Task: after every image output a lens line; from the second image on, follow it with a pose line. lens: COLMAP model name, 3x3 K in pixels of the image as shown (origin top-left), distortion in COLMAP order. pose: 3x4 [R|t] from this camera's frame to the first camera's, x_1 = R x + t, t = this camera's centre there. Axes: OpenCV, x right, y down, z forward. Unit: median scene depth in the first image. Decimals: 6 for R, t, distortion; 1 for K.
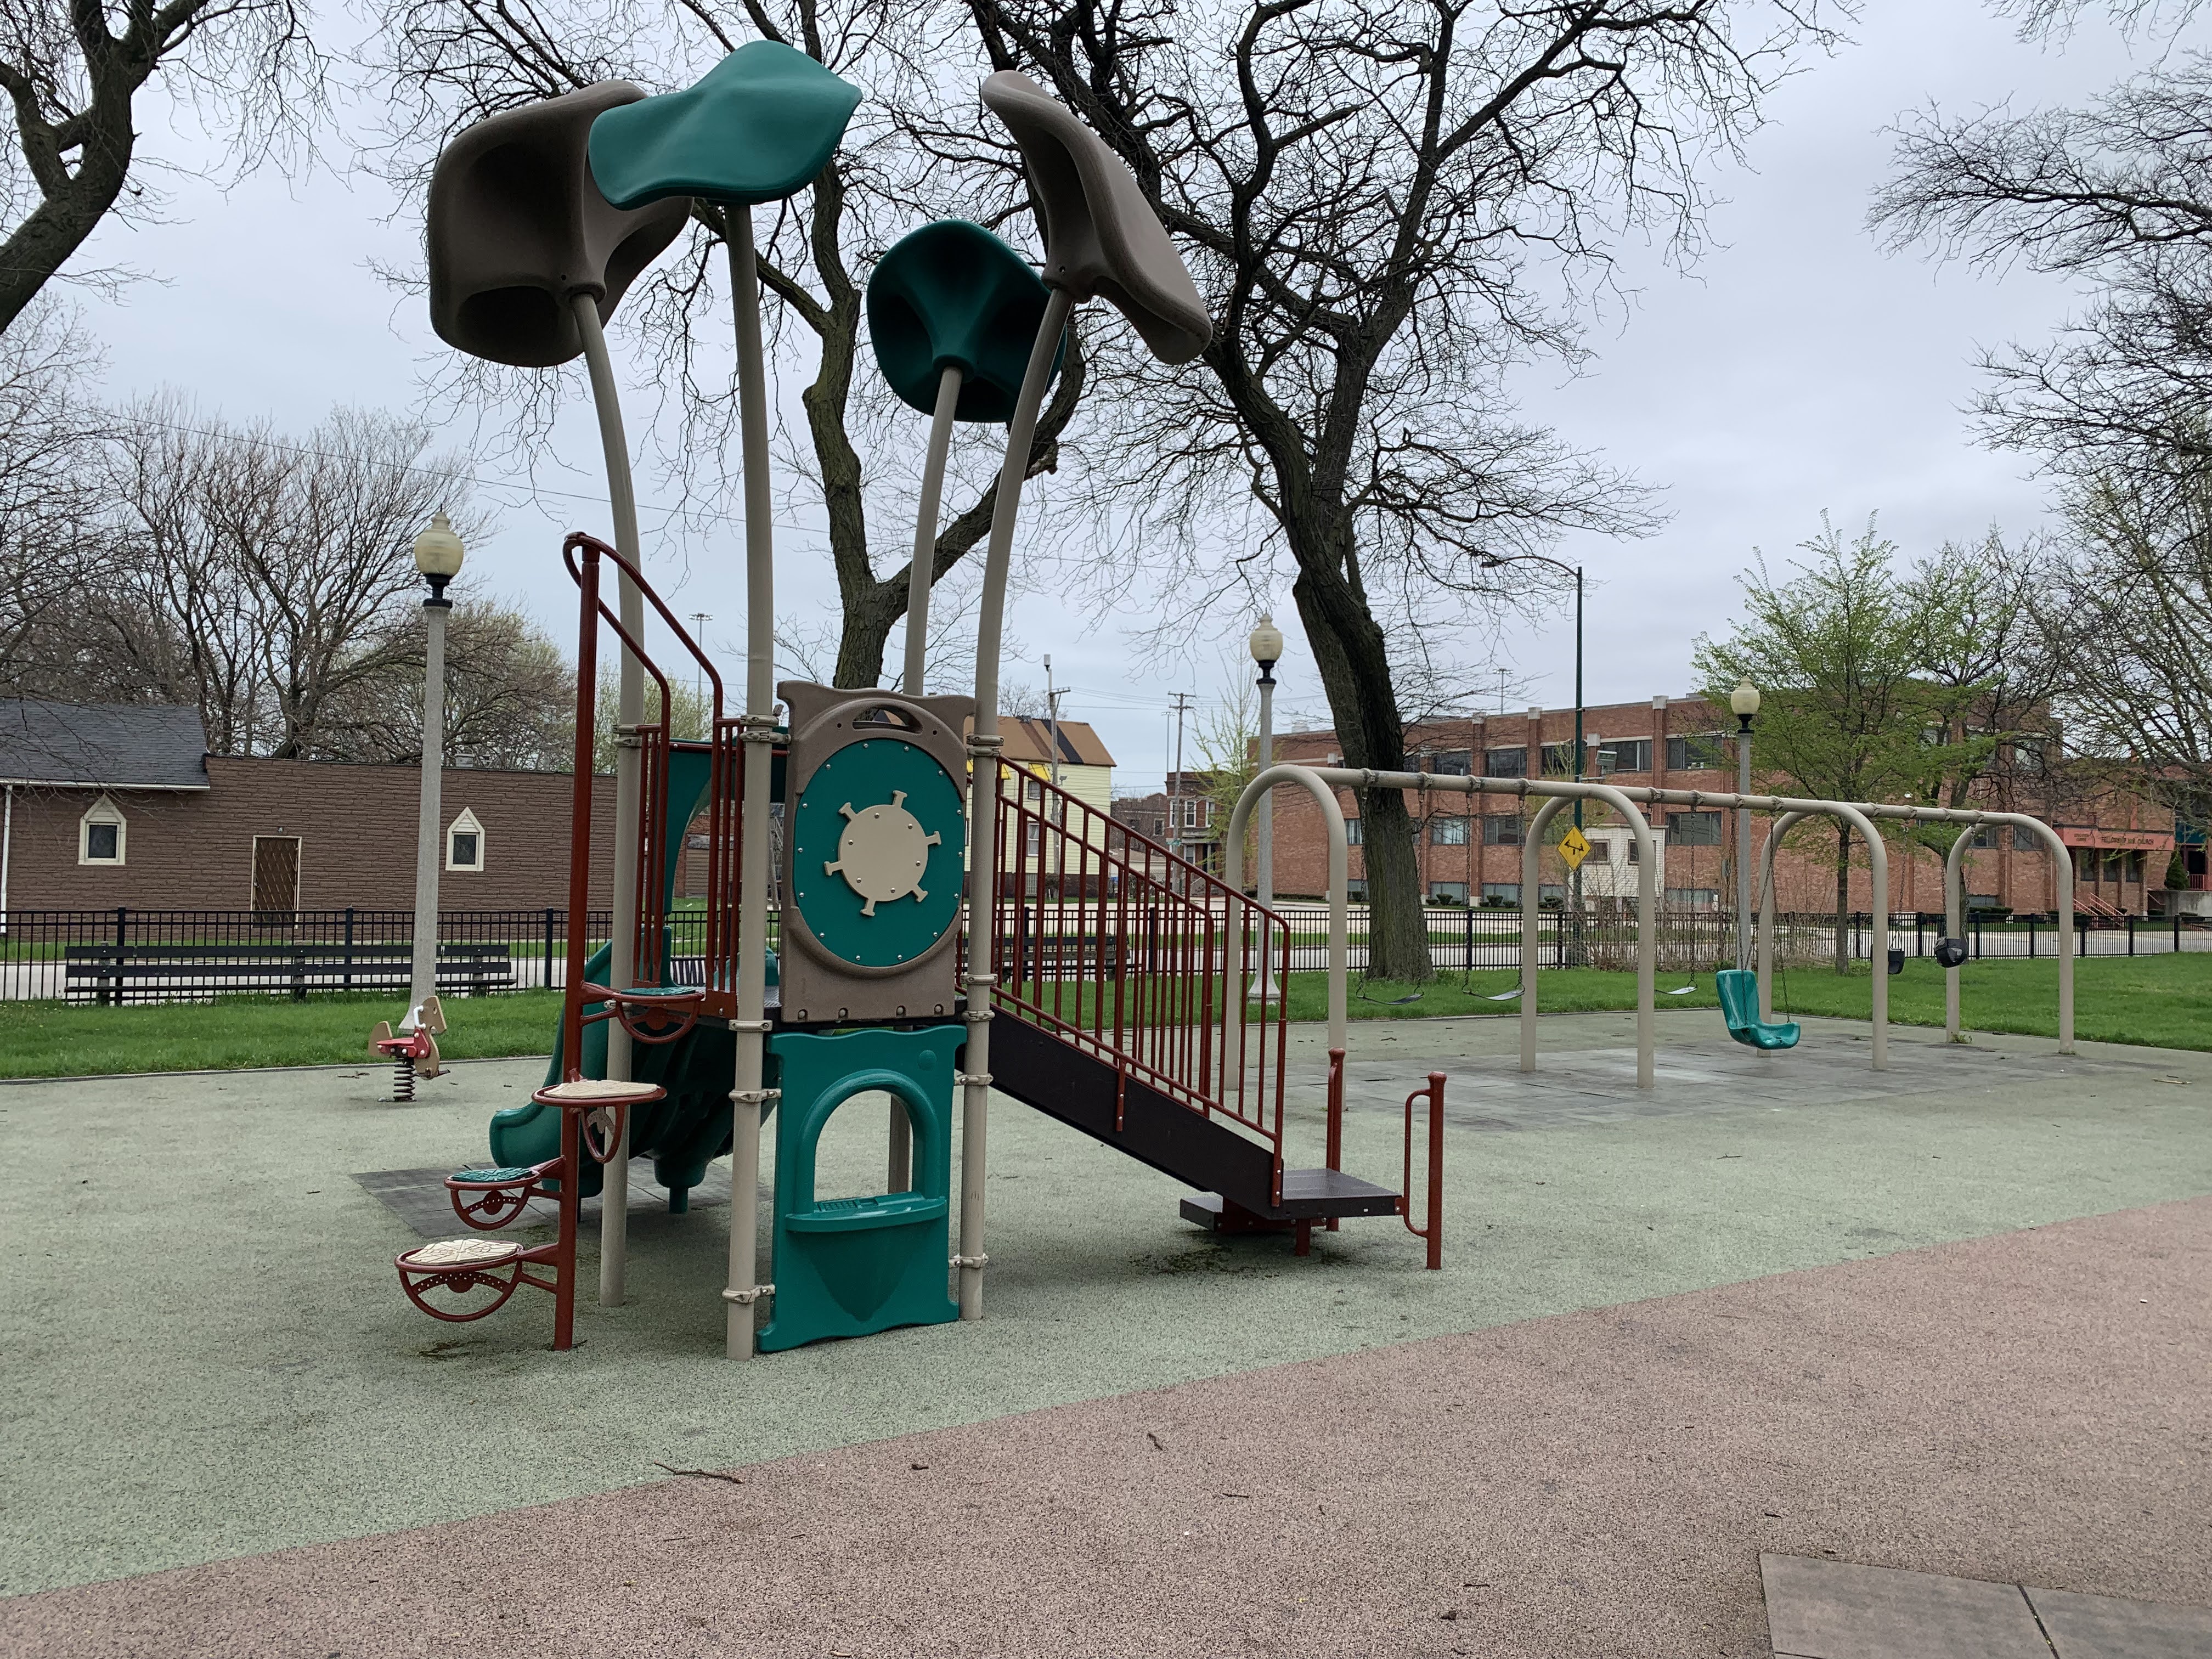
lens RADIAL K [[1701.8, 0, 1121.3], [0, 1701.8, 834.9], [0, 0, 1]] dist [0.012013, -0.001441]
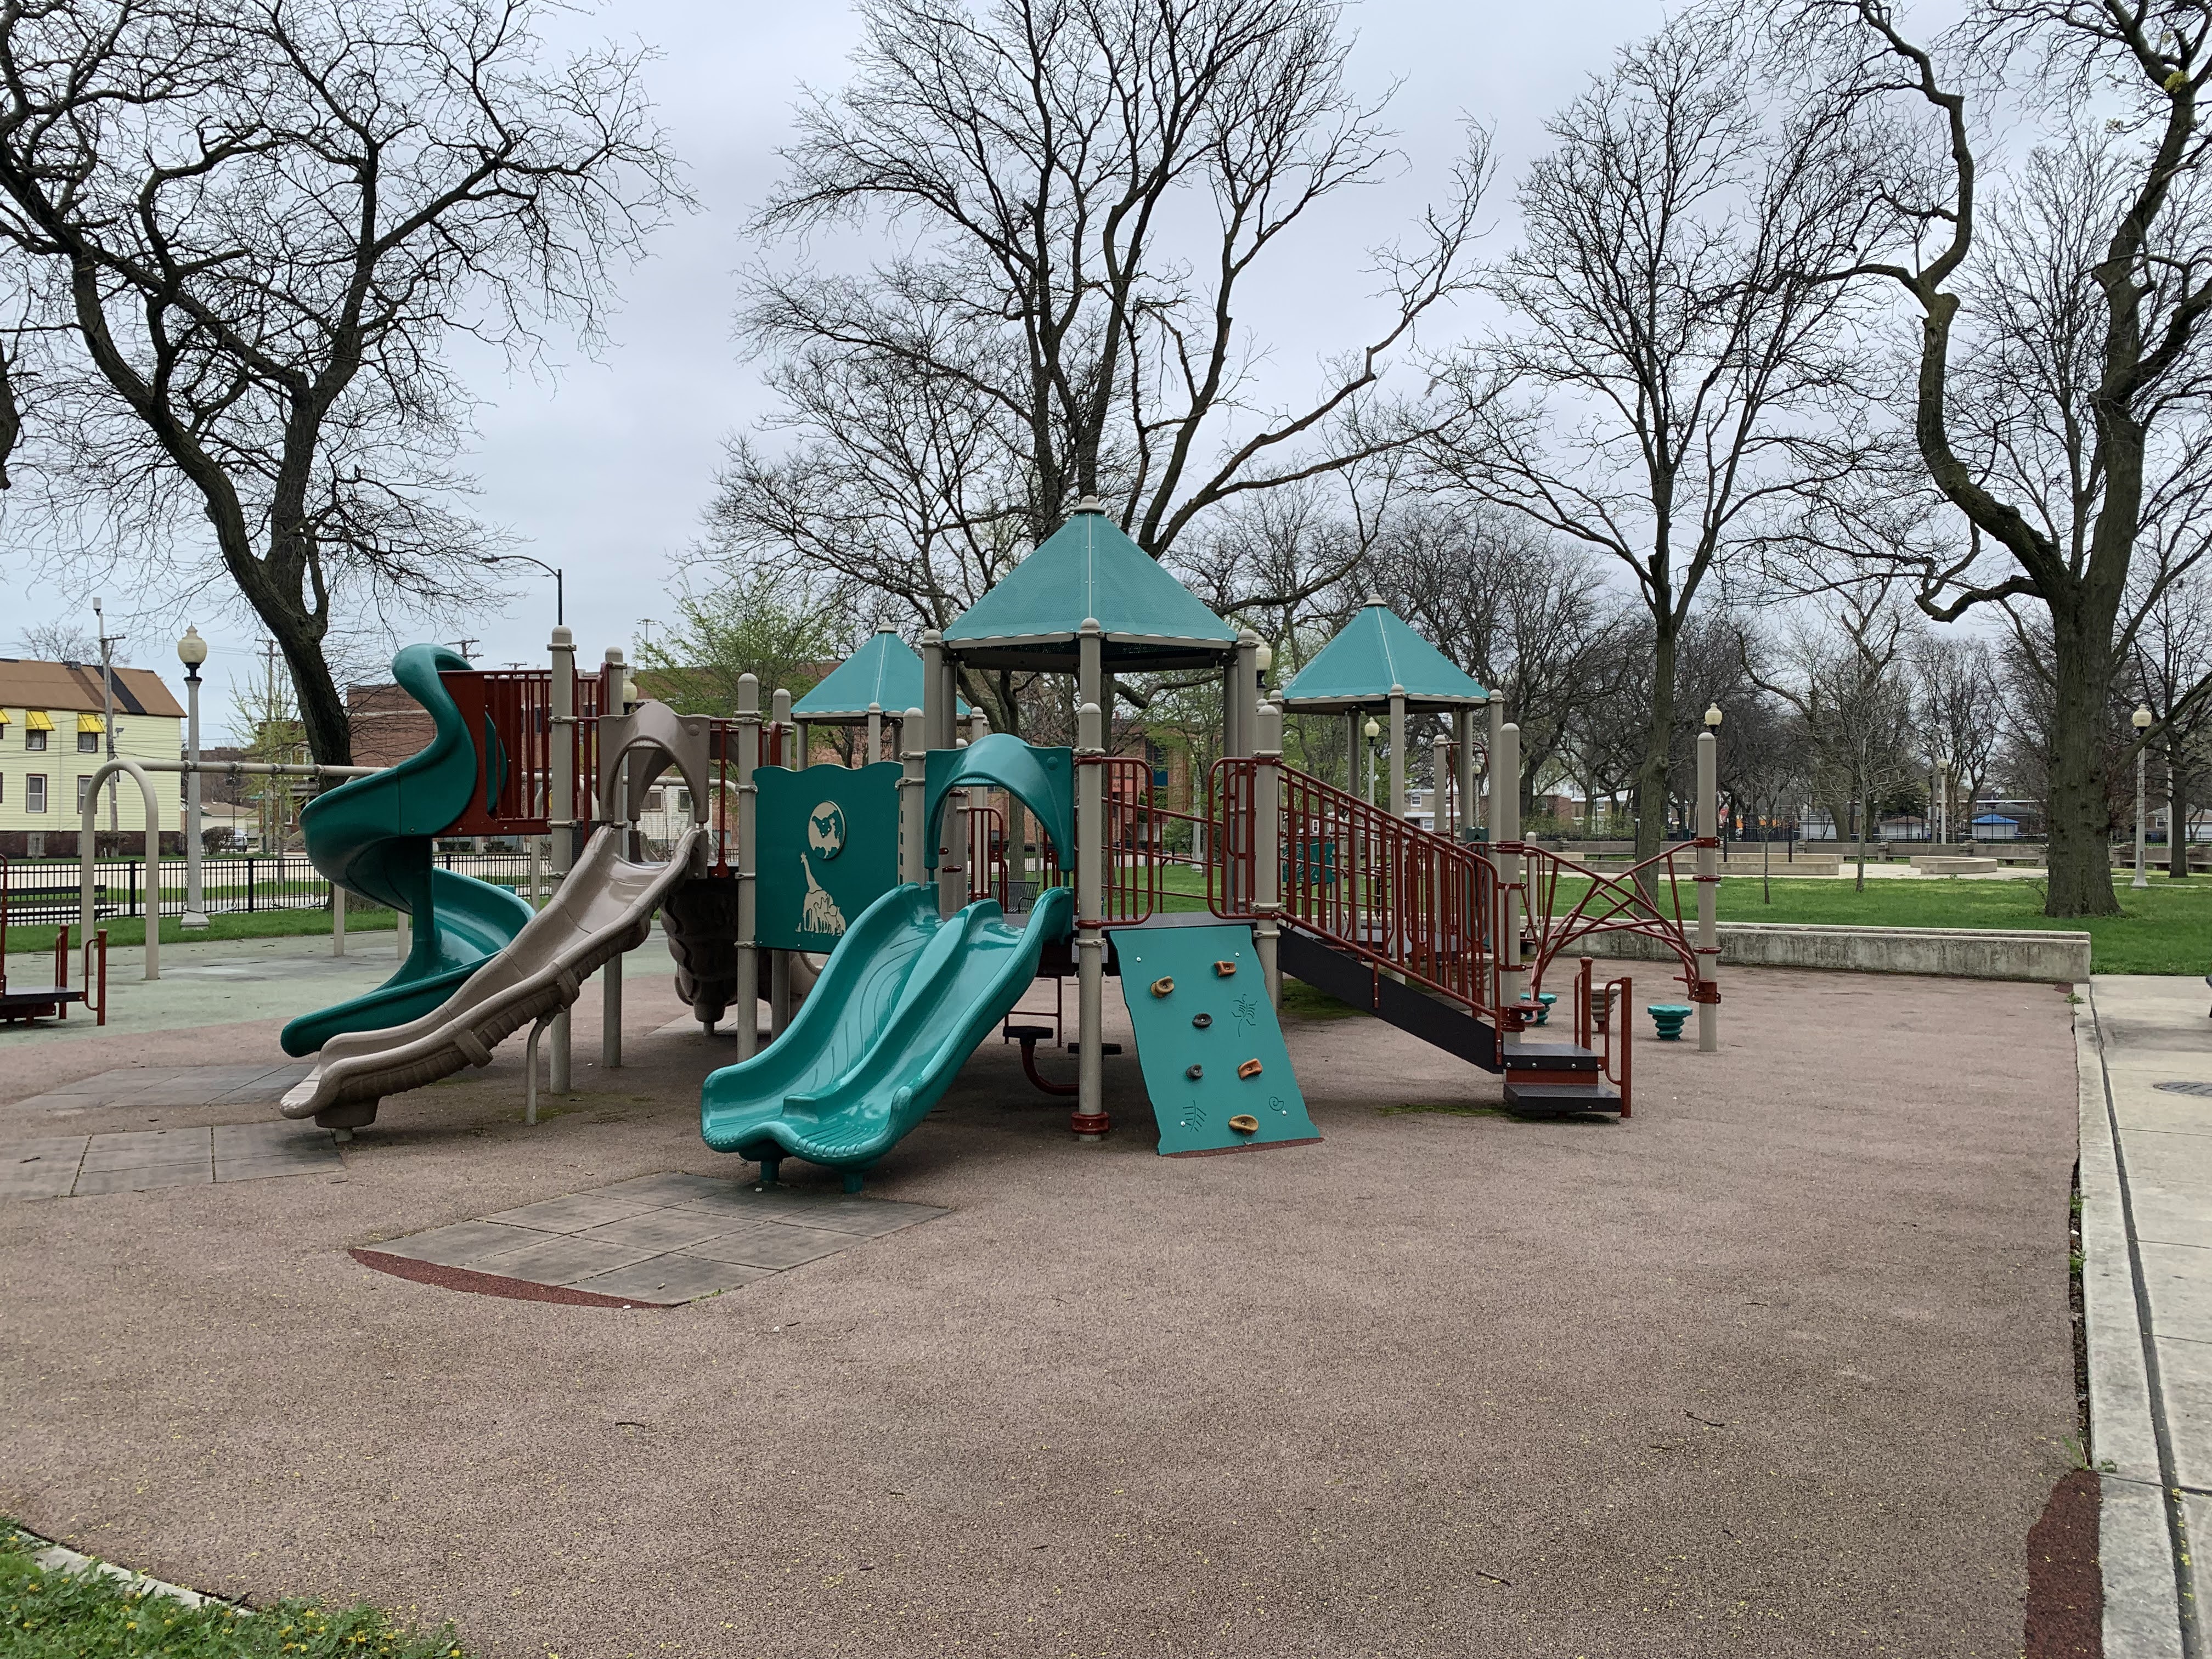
lens RADIAL K [[1684.3, 0, 1114.1], [0, 1684.3, 820.7], [0, 0, 1]] dist [0.019078, -0.018484]
pose [[0.887961, -0.020485, 0.459463, 0.081037], [0.009360, 0.999606, 0.026477, -0.007441], [-0.459824, -0.019210, 0.887802, -0.324642]]
